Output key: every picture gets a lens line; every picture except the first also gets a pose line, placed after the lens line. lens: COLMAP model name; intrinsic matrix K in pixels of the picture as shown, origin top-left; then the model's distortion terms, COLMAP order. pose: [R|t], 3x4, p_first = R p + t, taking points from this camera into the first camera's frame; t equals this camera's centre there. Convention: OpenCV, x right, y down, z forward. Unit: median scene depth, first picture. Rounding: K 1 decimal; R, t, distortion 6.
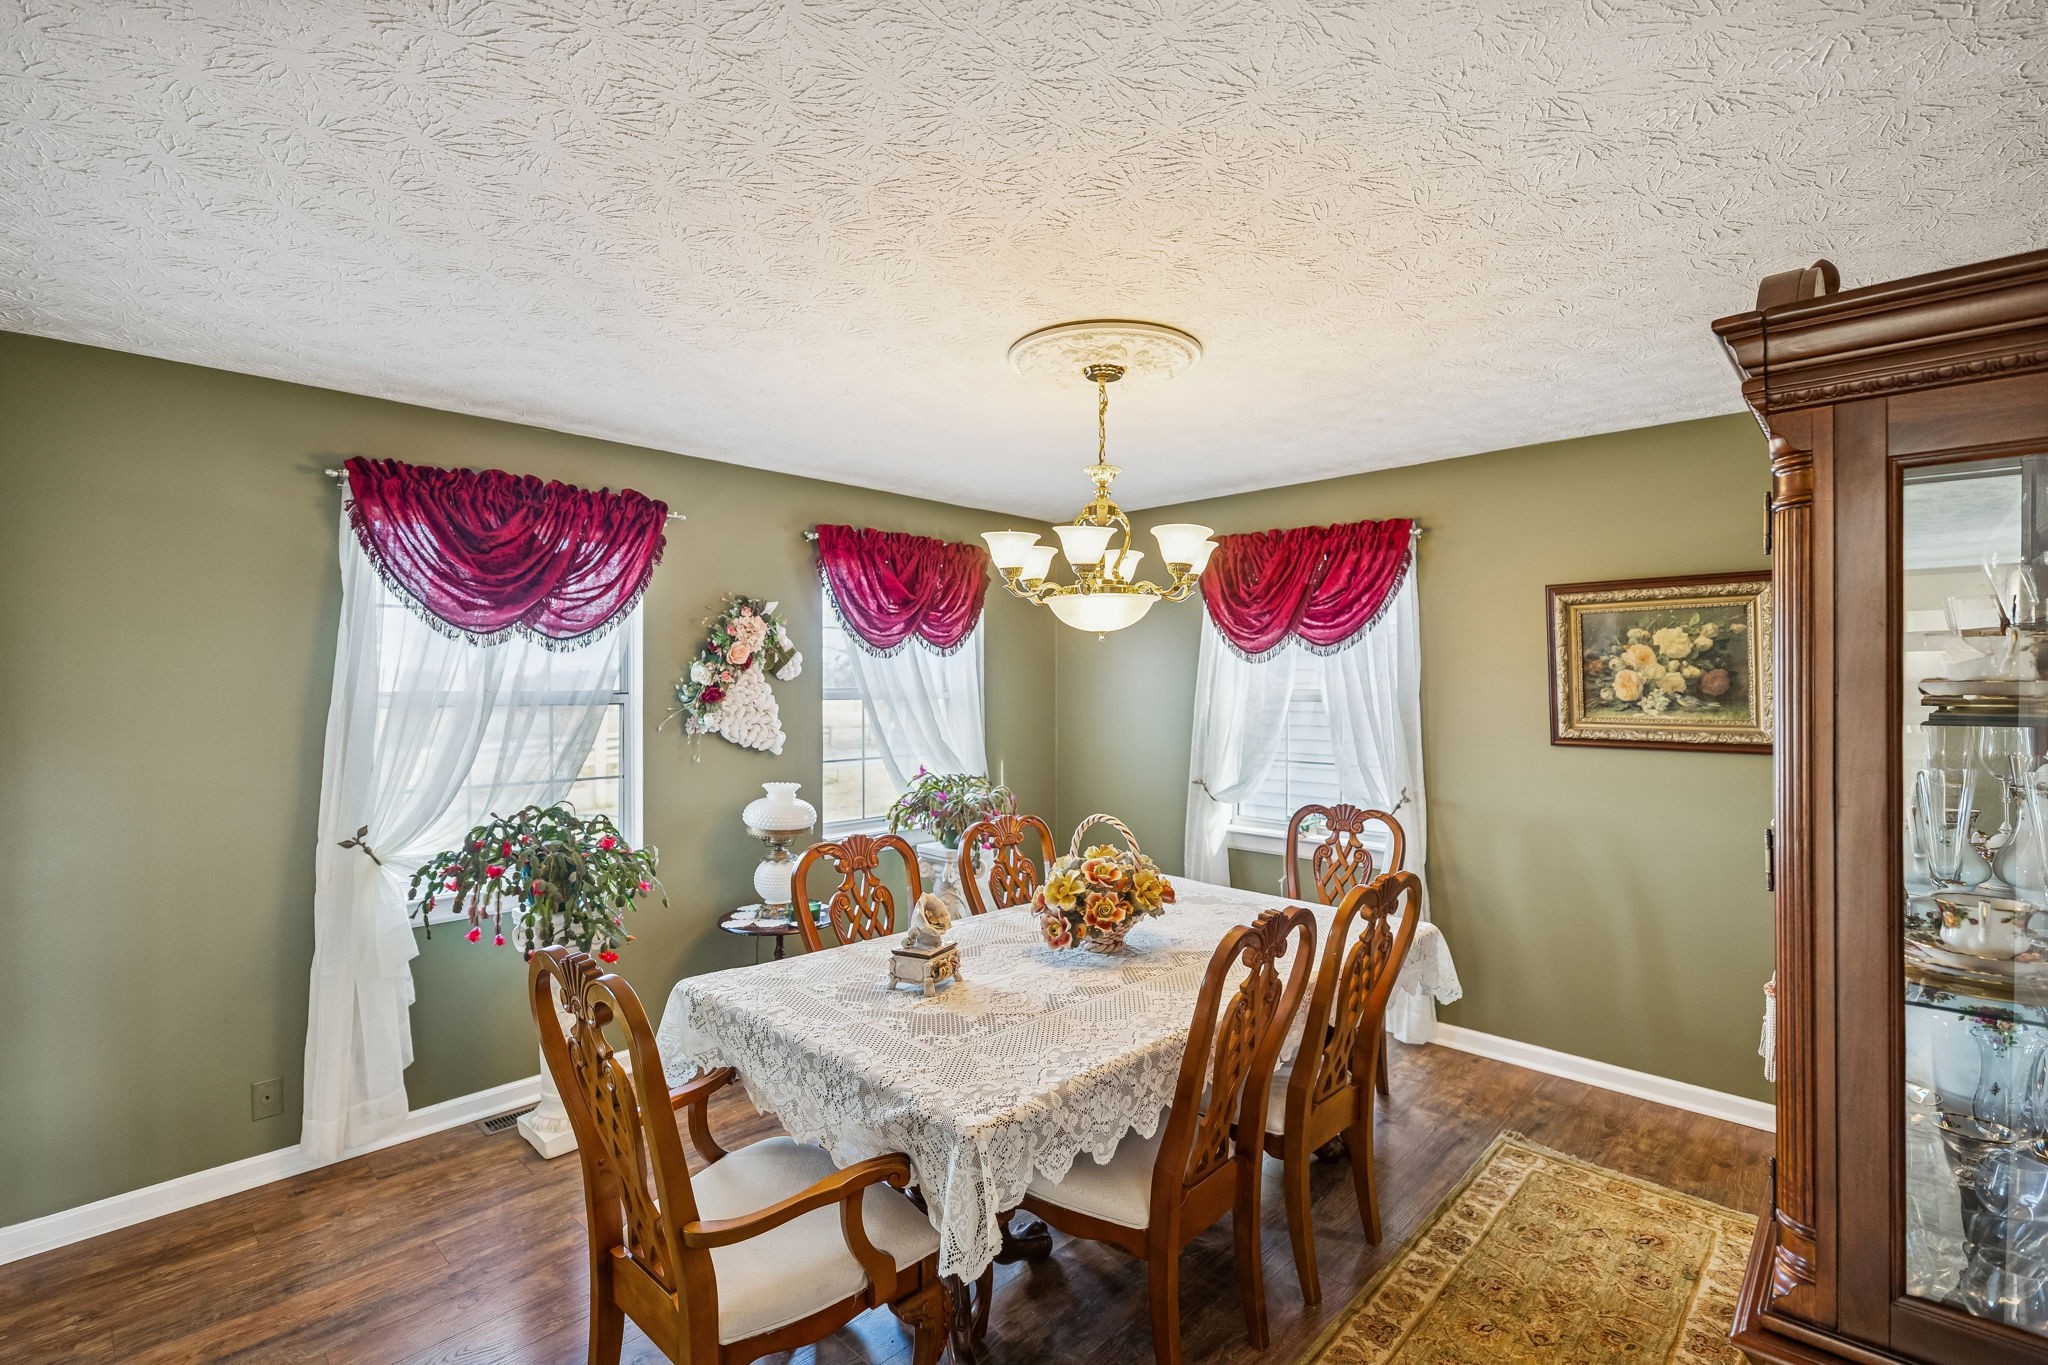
lens RADIAL K [[949.2, 0, 1023.4], [0, 949.2, 680.2], [0, 0, 1]] dist [0.002537, -0.000685]
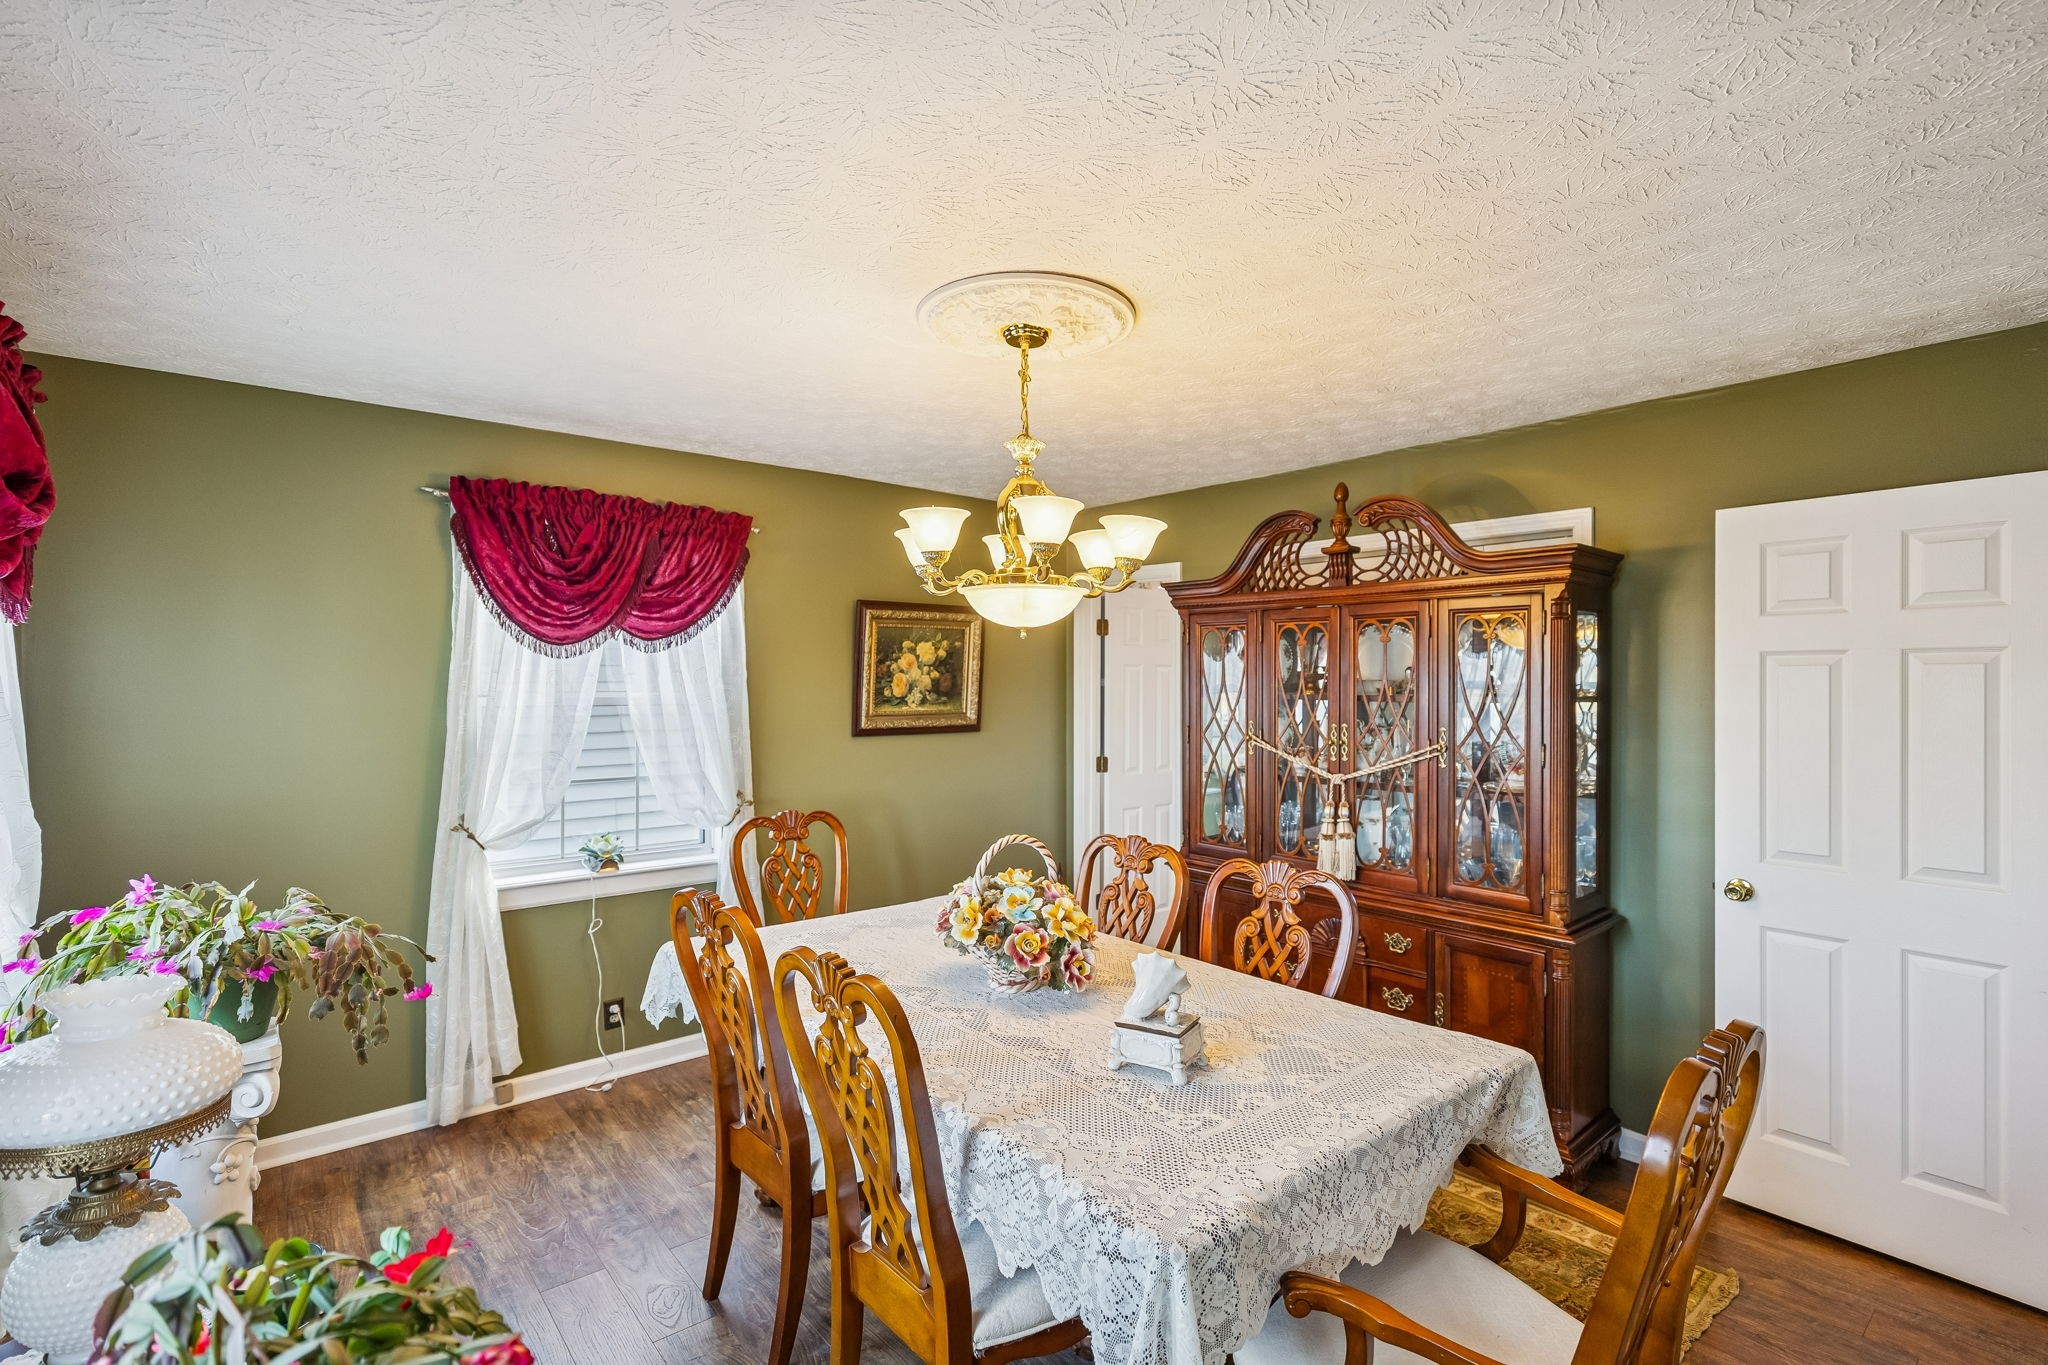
lens RADIAL K [[949.2, 0, 1022.3], [0, 949.2, 677.3], [0, 0, 1]] dist [0.002537, -0.000685]
pose [[0.104316, 0.003521, 0.994538, -0.629117], [-0.003266, 0.999990, -0.003197, -0.001361], [-0.994539, -0.002915, 0.104327, 0.716106]]
